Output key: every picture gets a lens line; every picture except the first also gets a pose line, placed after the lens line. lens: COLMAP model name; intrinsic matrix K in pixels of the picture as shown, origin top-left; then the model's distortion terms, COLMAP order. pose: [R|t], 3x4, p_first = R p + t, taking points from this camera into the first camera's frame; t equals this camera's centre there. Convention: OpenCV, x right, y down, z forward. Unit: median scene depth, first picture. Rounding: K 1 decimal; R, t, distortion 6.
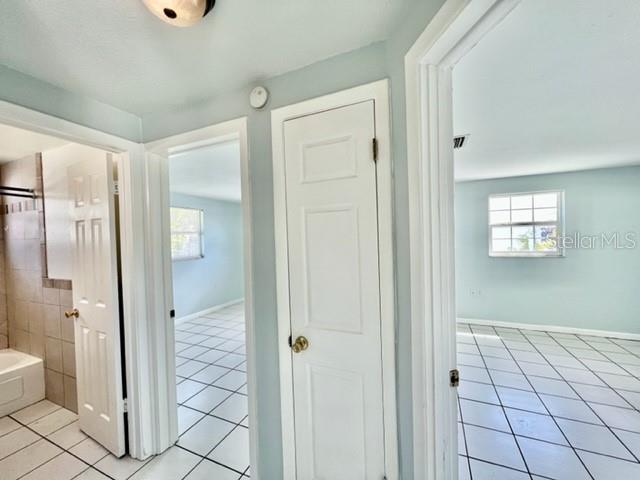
lens RADIAL K [[254.6, 0, 322.3], [0, 254.6, 241.7], [0, 0, 1]] dist [-0.000255, 0.000461]
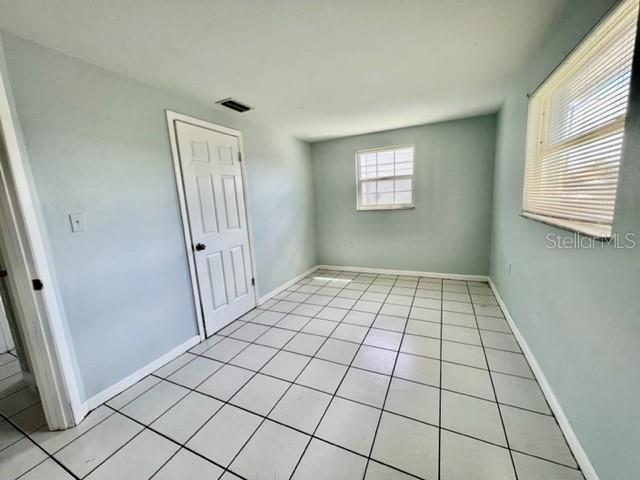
lens RADIAL K [[254.6, 0, 321.2], [0, 254.6, 242.0], [0, 0, 1]] dist [-0.000255, 0.000461]
pose [[0.999261, -0.021383, -0.031934, 0.557662], [0.026210, 0.986872, 0.159363, 0.015964], [0.028107, -0.160082, 0.986703, -0.102889]]
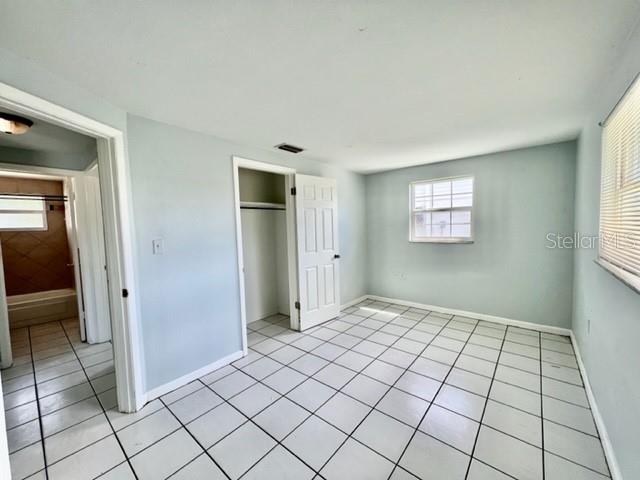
lens RADIAL K [[254.6, 0, 321.5], [0, 254.6, 242.3], [0, 0, 1]] dist [-0.000255, 0.000461]
pose [[0.959187, 0.021207, -0.281977, 0.630941], [-0.003232, 0.997941, 0.064059, -0.004797], [0.282755, -0.060533, 0.957280, -0.114273]]
